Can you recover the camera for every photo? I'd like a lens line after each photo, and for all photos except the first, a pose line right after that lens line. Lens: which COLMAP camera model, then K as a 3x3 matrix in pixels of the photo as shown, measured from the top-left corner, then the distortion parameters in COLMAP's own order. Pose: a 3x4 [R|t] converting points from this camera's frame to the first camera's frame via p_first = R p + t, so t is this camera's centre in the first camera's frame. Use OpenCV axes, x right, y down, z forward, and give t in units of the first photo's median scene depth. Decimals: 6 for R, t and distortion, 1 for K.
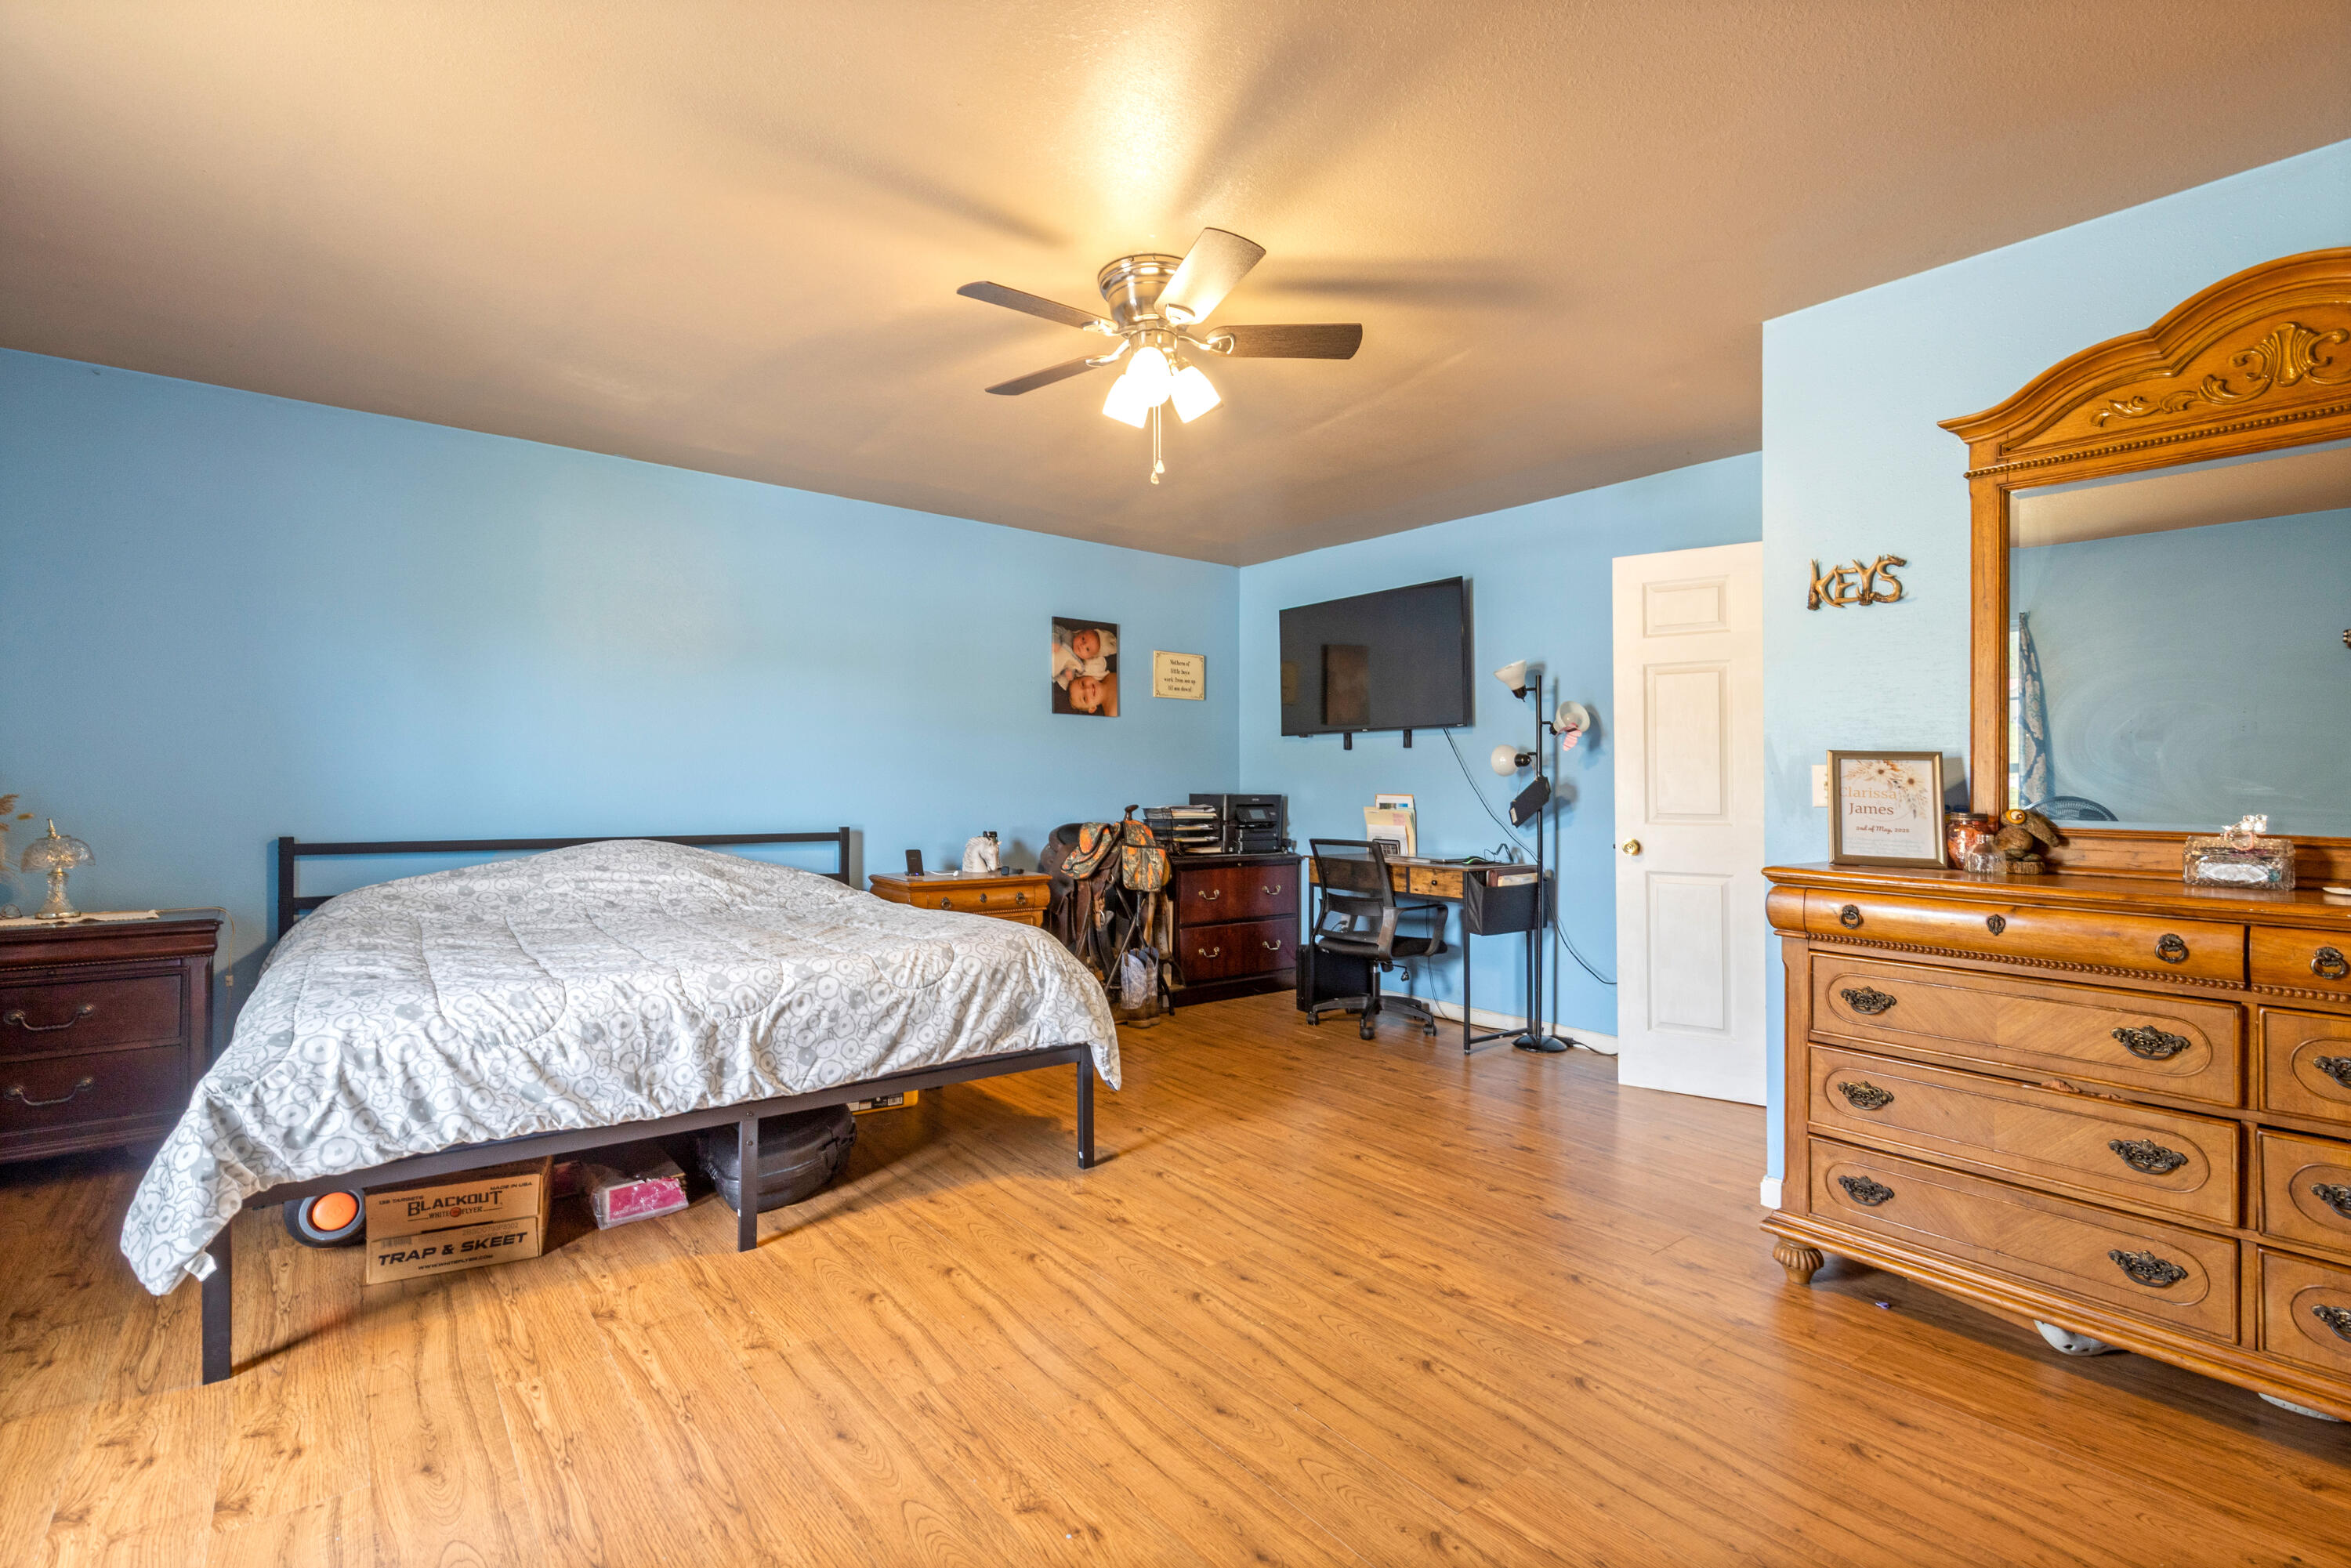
lens RADIAL K [[1071.6, 0, 1158.6], [0, 1071.6, 768.4], [0, 0, 1]] dist [0.004327, -0.000046]
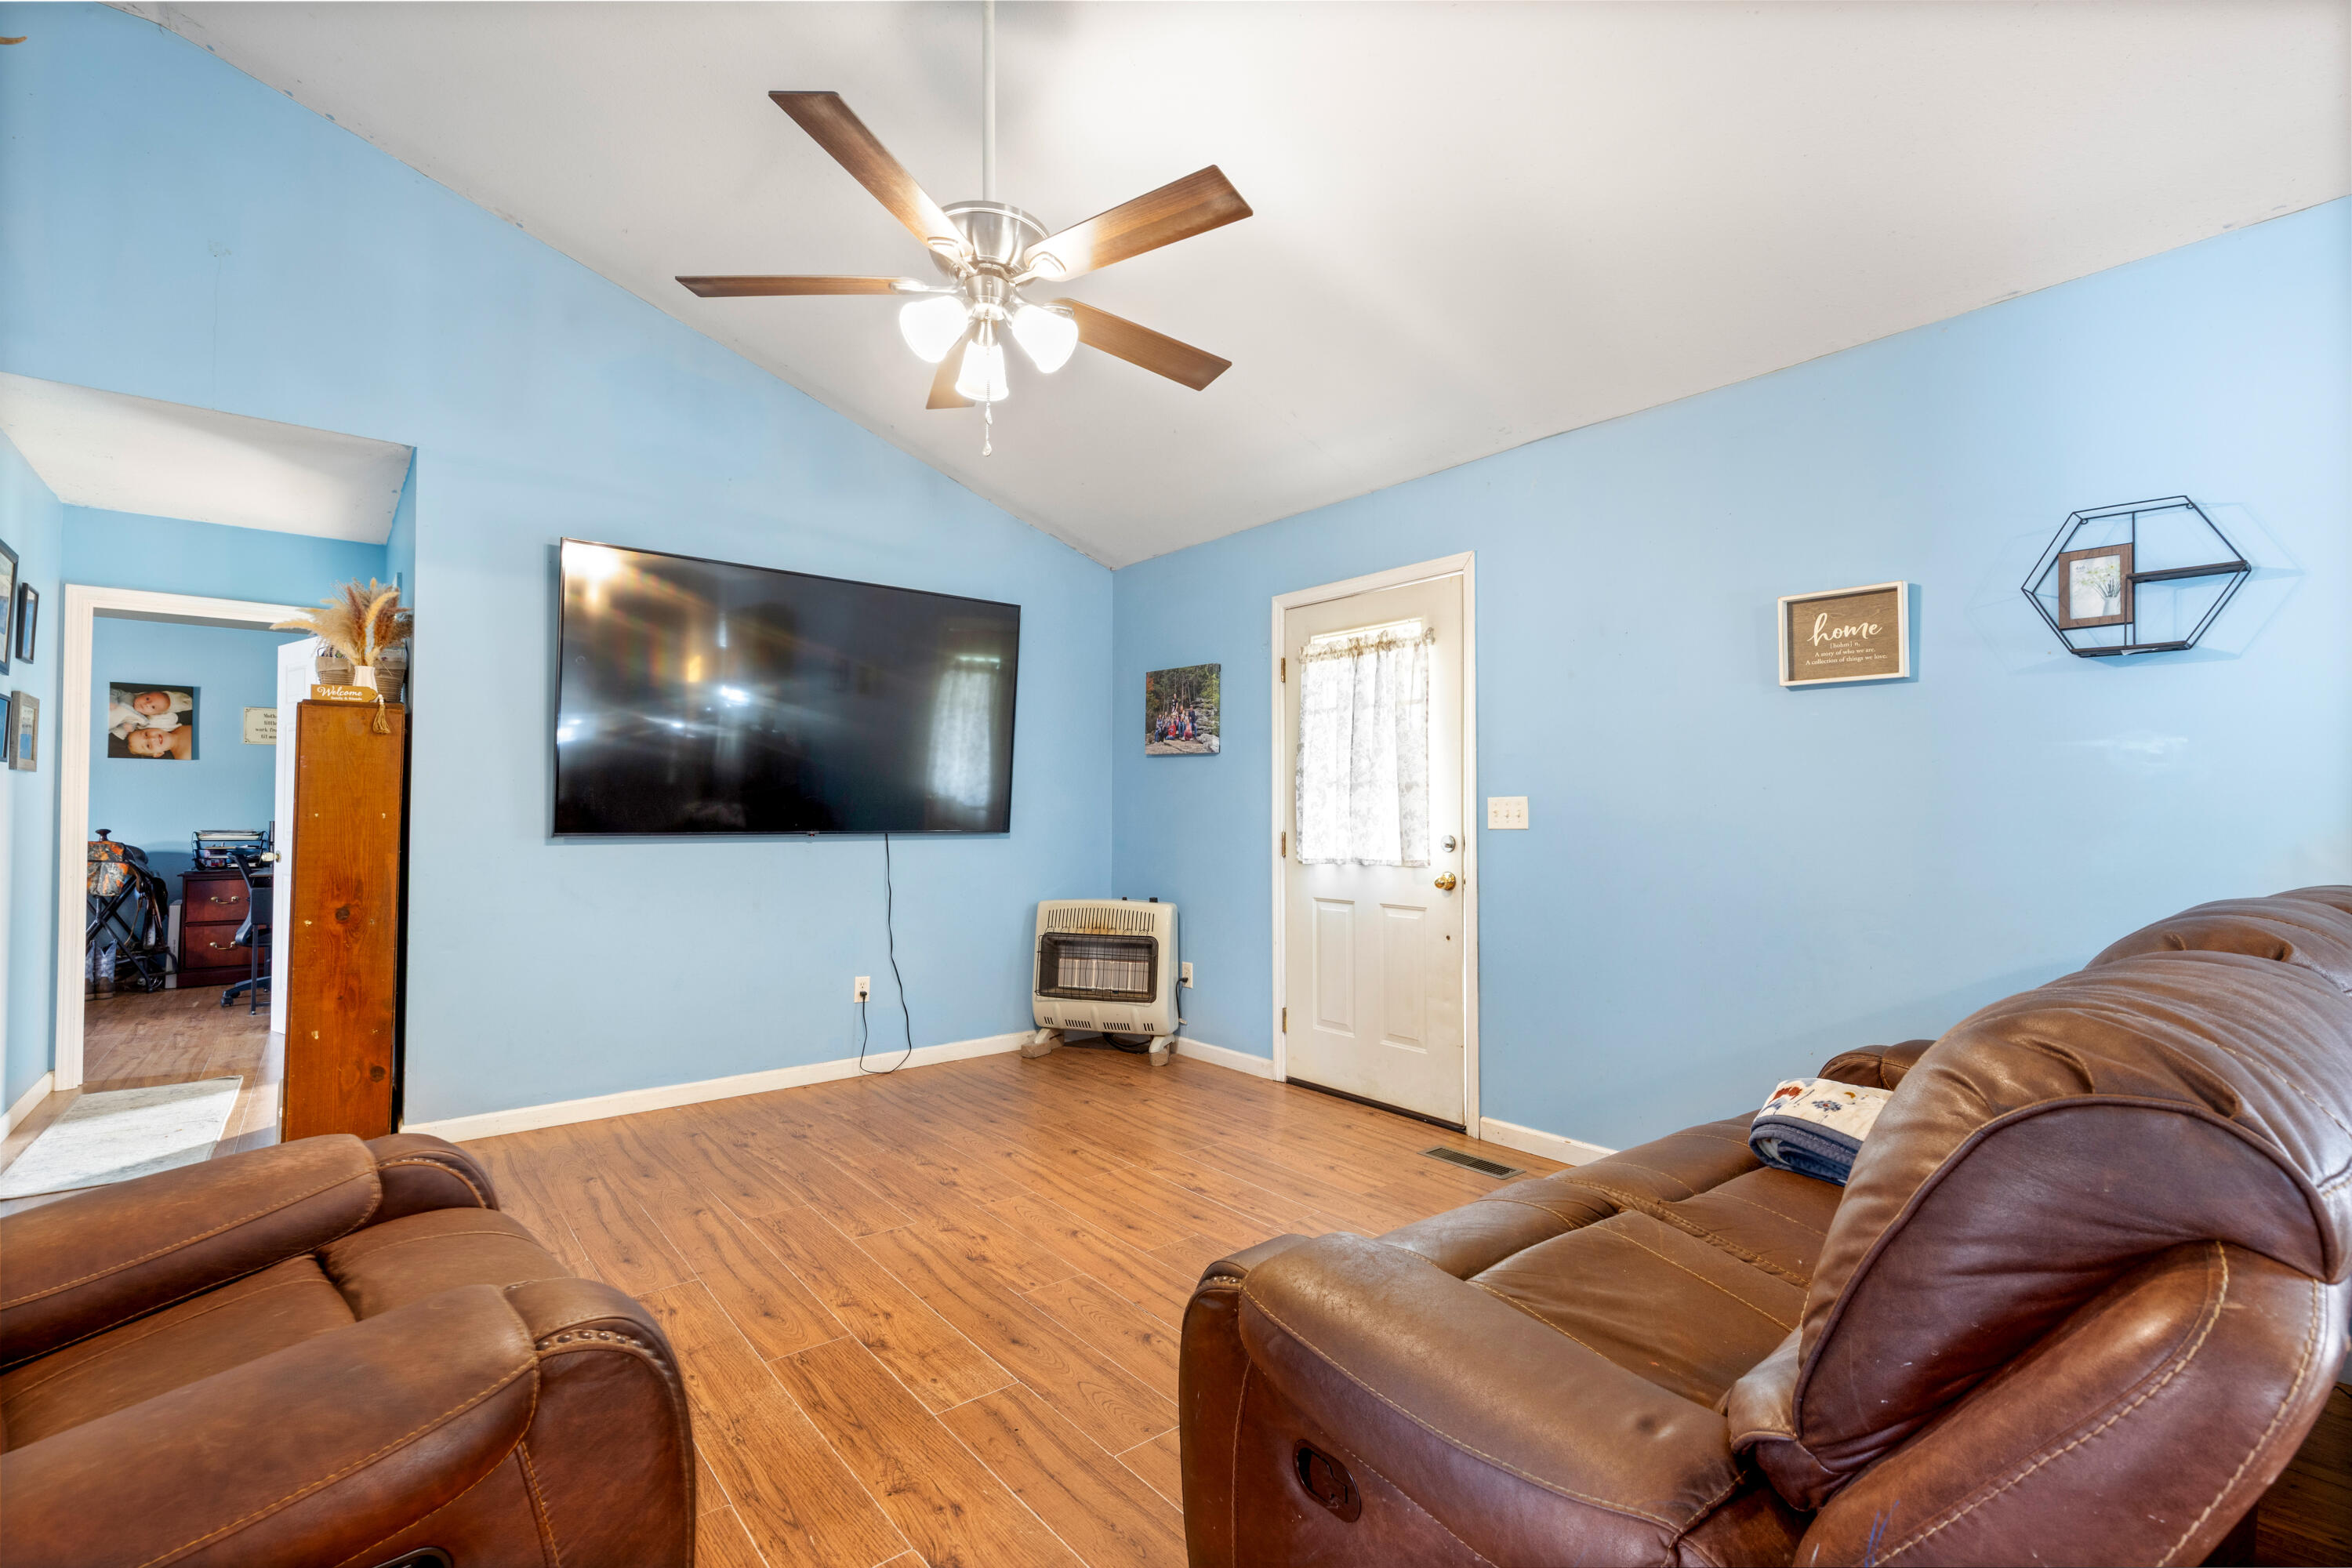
lens RADIAL K [[1005.8, 0, 1183.2], [0, 1005.8, 781.0], [0, 0, 1]] dist [-0.002717, -0.000275]
pose [[0.997923, -0.003057, 0.064342, 1.096094], [0.004093, 0.999864, -0.015981, 0.000596], [-0.064284, 0.016211, 0.997800, -0.270160]]
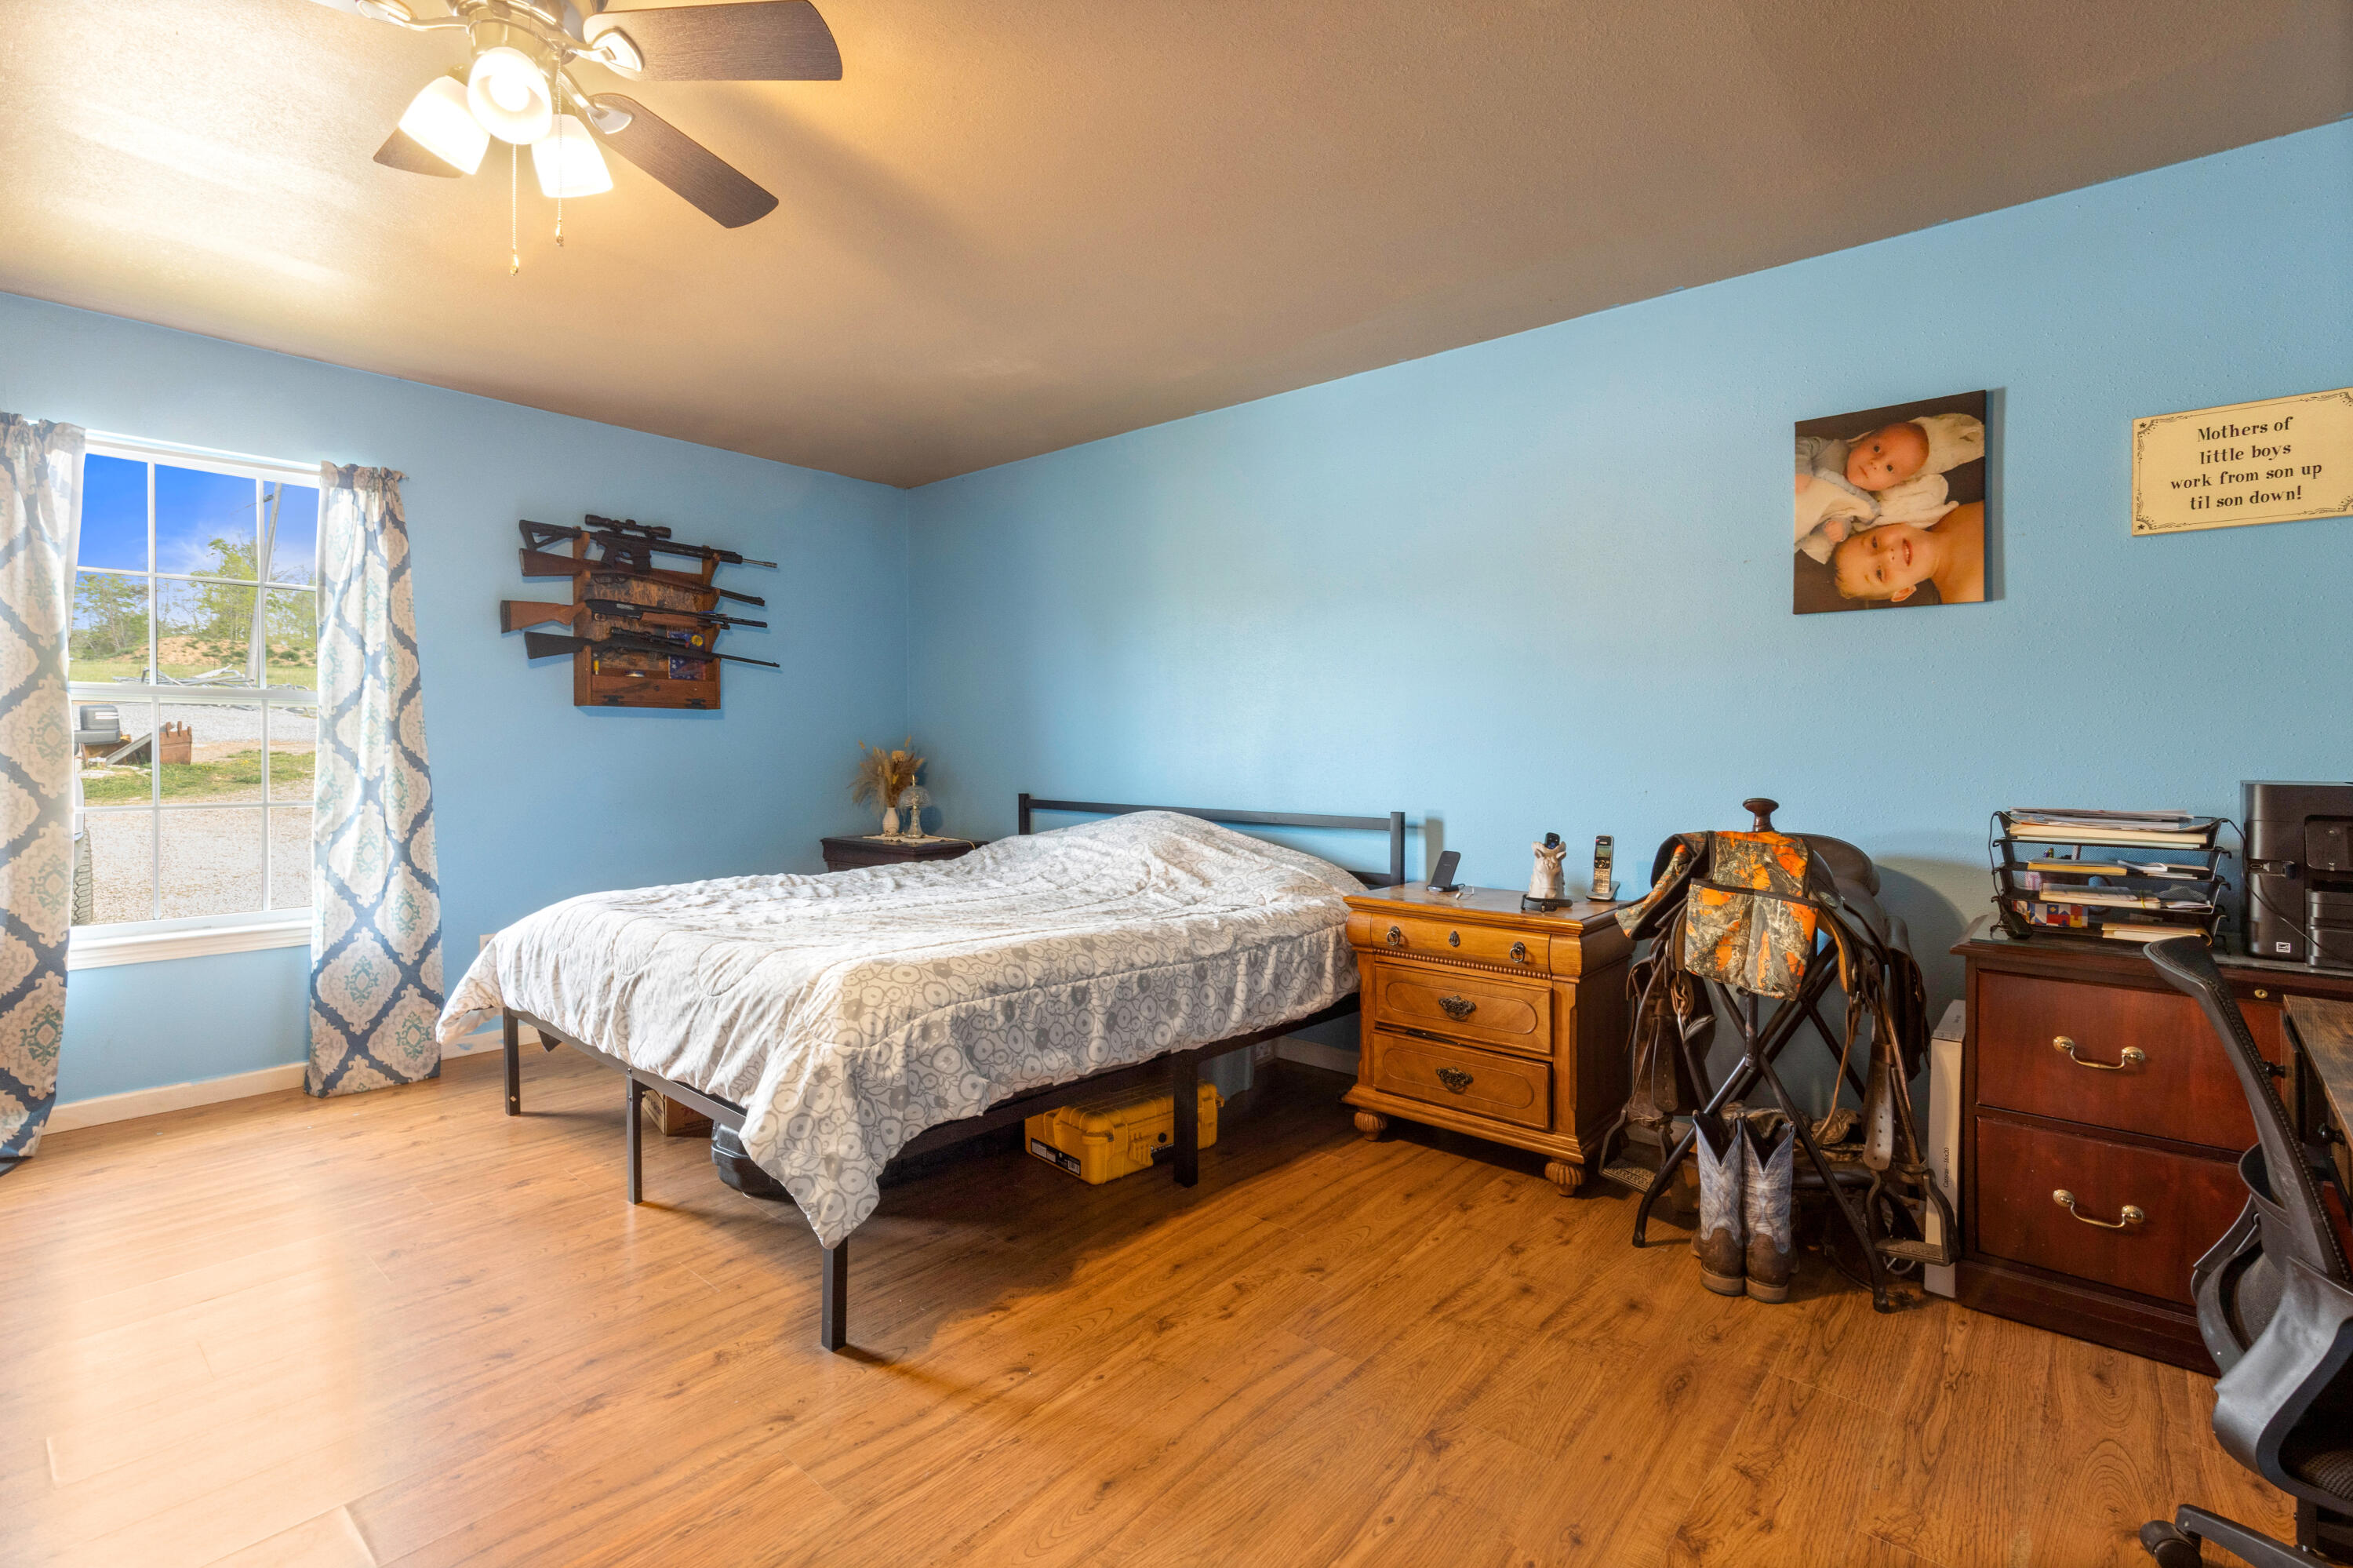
lens RADIAL K [[1072.6, 0, 1165.0], [0, 1072.6, 762.3], [0, 0, 1]] dist [0.004327, -0.000046]
pose [[0.203610, 0.004399, -0.979042, 0.337687], [0.011534, 0.999910, 0.006892, 0.011745], [0.978984, -0.012696, 0.203541, 0.600641]]
